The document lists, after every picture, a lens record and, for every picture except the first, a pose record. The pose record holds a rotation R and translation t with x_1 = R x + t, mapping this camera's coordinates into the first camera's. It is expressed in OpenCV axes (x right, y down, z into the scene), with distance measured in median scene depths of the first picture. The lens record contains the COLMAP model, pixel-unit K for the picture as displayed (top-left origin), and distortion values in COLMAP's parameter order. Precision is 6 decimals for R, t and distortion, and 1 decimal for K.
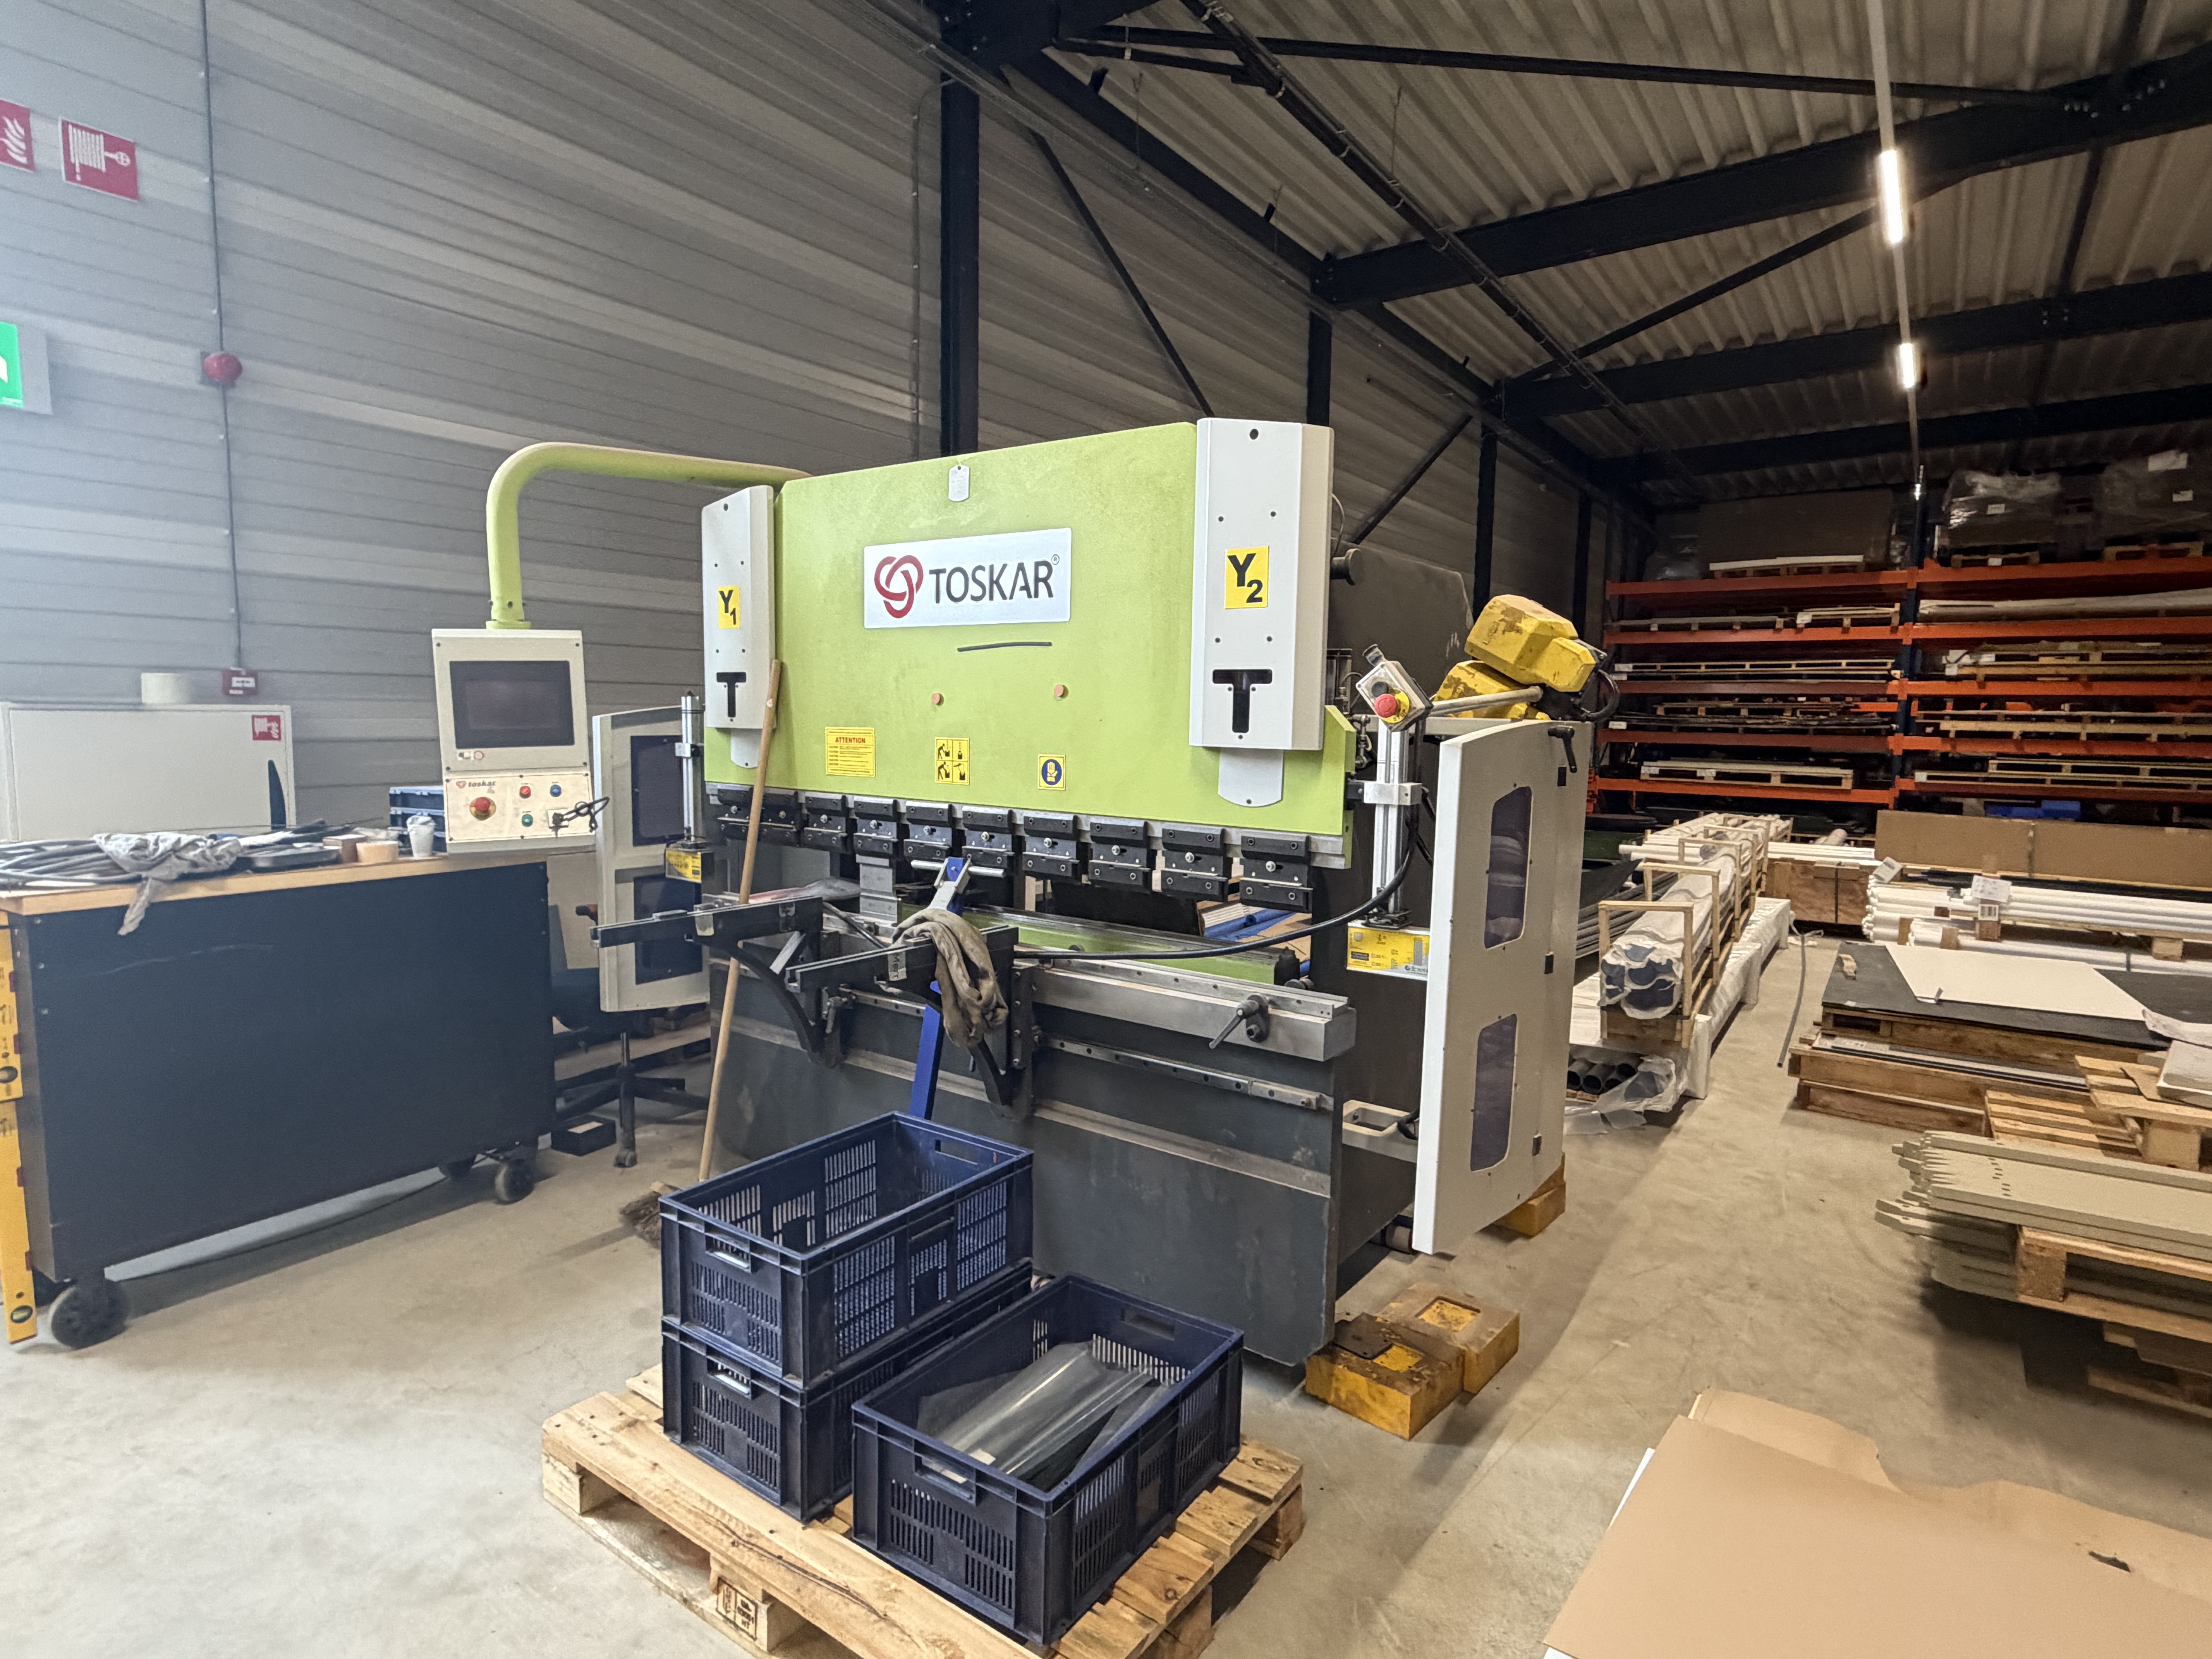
lens RADIAL K [[1193.7, 0, 1093.9], [0, 1193.7, 817.9], [0, 0, 1]] dist [-0.019408, 0.000281]
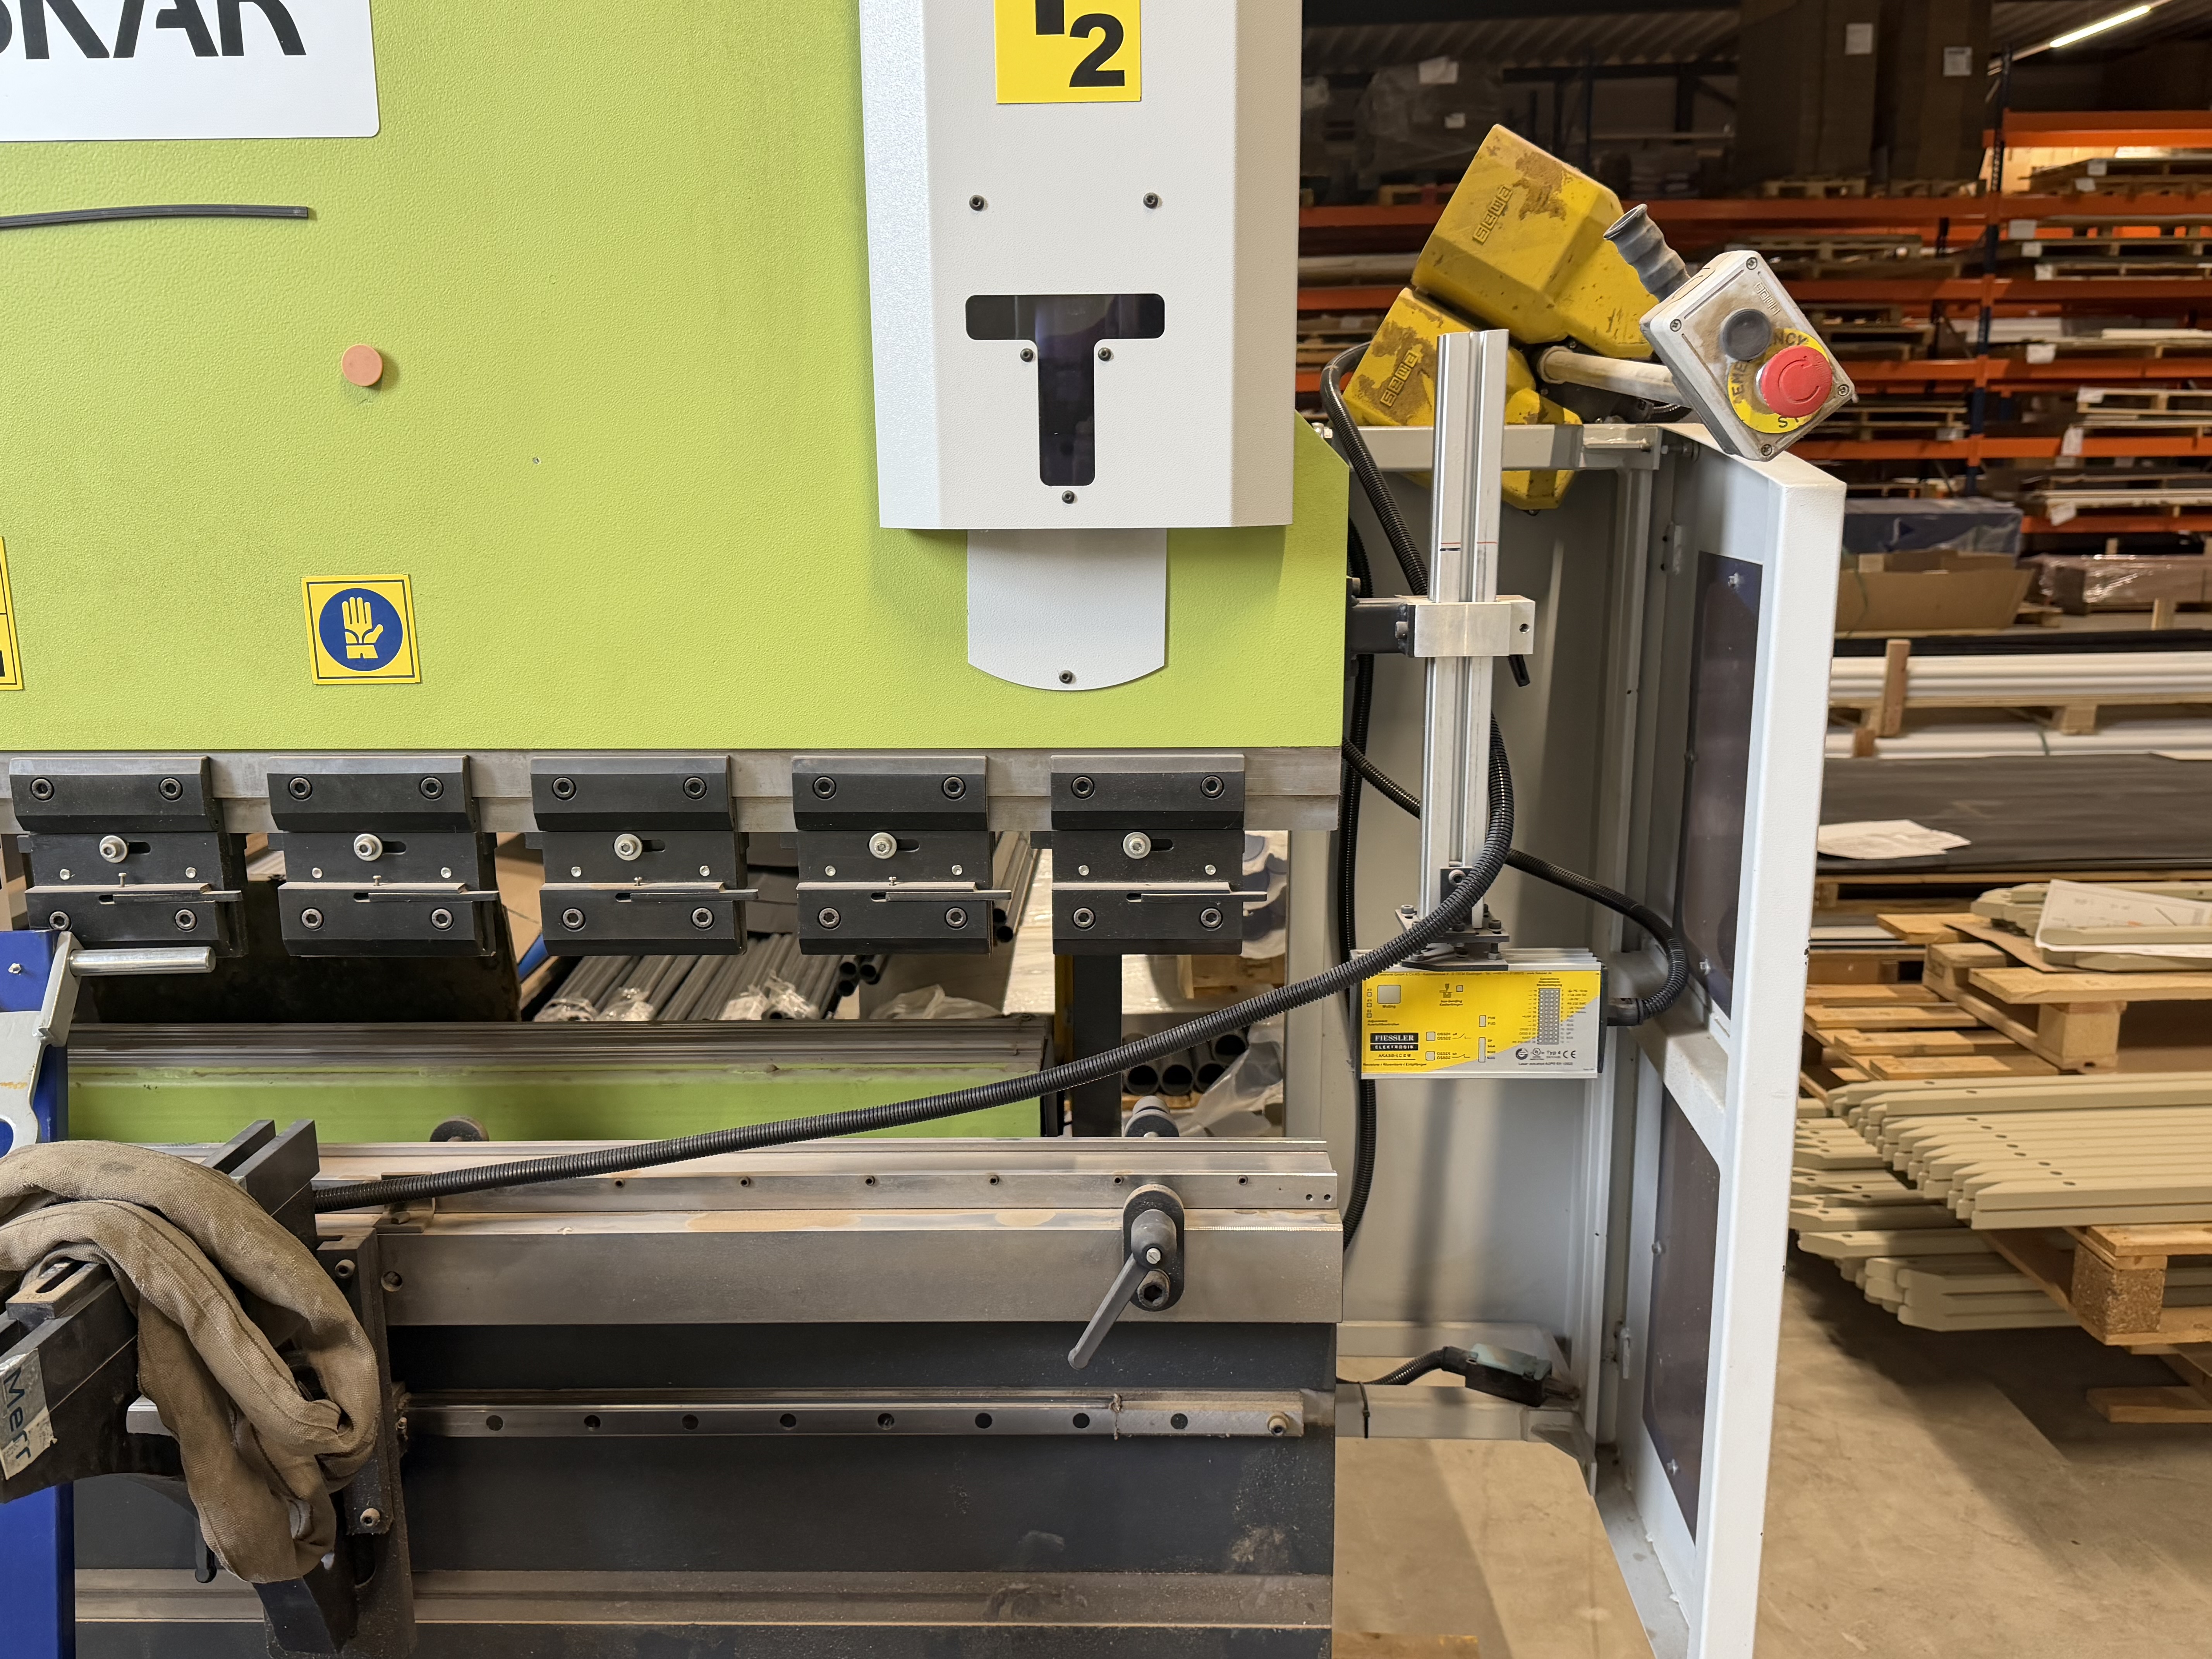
lens RADIAL K [[1839.5, 0, 1045.7], [0, 1839.5, 837.5], [0, 0, 1]] dist [0.048389, -0.056053]
pose [[0.816573, -0.147907, 0.557972, -0.185884], [0.076952, 0.985881, 0.148721, -0.047487], [-0.572091, -0.078505, 0.816425, 0.525101]]
